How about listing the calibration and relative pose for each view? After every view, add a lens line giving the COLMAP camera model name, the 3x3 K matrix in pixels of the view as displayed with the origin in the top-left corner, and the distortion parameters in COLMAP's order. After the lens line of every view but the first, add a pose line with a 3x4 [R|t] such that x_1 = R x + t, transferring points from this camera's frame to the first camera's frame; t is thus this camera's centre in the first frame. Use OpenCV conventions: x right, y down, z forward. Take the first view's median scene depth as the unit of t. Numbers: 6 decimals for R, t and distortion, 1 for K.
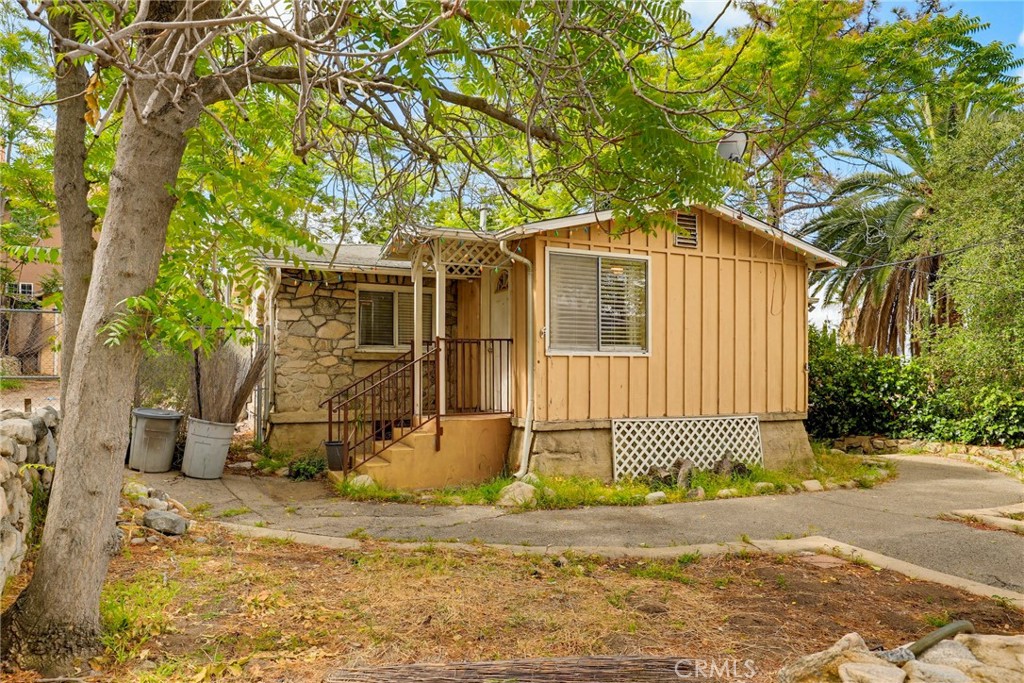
lens RADIAL K [[657.8, 0, 519.8], [0, 657.8, 359.1], [0, 0, 1]] dist [0.003870, 0.000972]
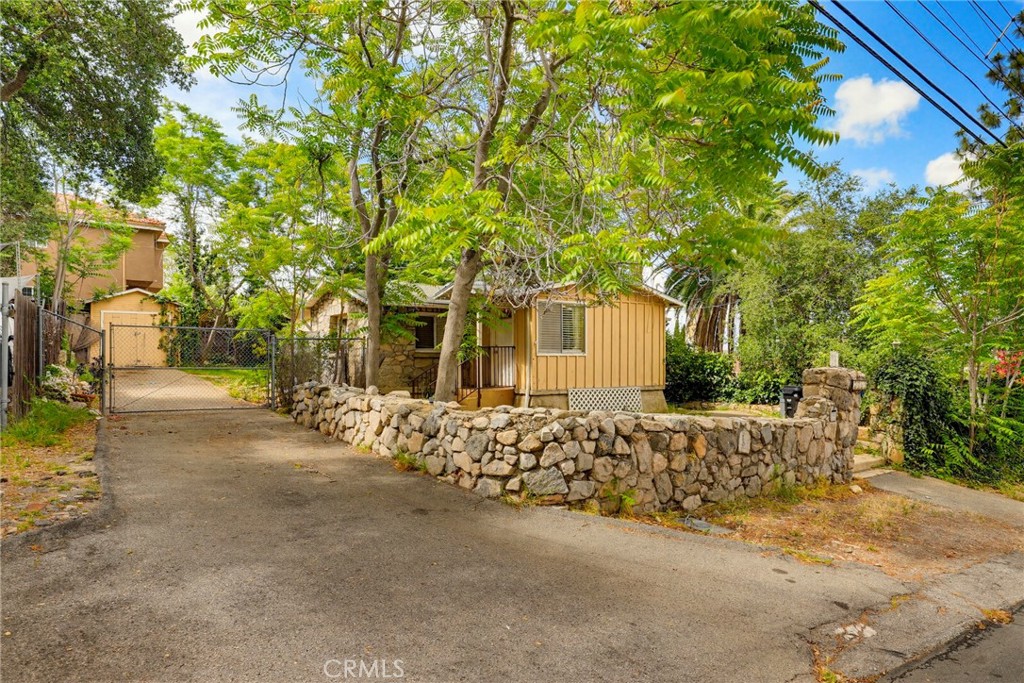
lens RADIAL K [[621.3, 0, 514.5], [0, 621.3, 348.2], [0, 0, 1]] dist [0.005912, 0.000965]
pose [[0.984431, 0.001247, 0.175765, -0.290586], [-0.001546, 0.999998, 0.001563, -0.025957], [-0.175762, -0.001810, 0.984431, -0.653298]]
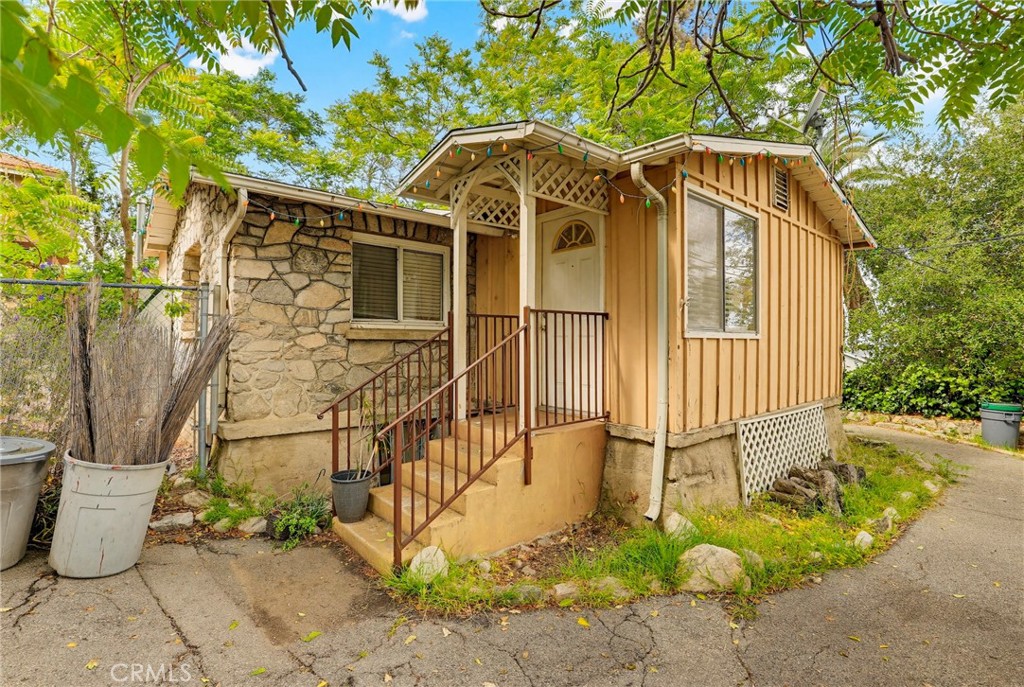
lens RADIAL K [[477.0, 0, 509.4], [0, 477.0, 335.9], [0, 0, 1]] dist [-0.026082, 0.001941]
pose [[0.963694, 0.007911, 0.266893, -0.230952], [-0.009634, 0.999940, 0.005146, -0.007043], [-0.266836, -0.007531, 0.963712, 0.482884]]
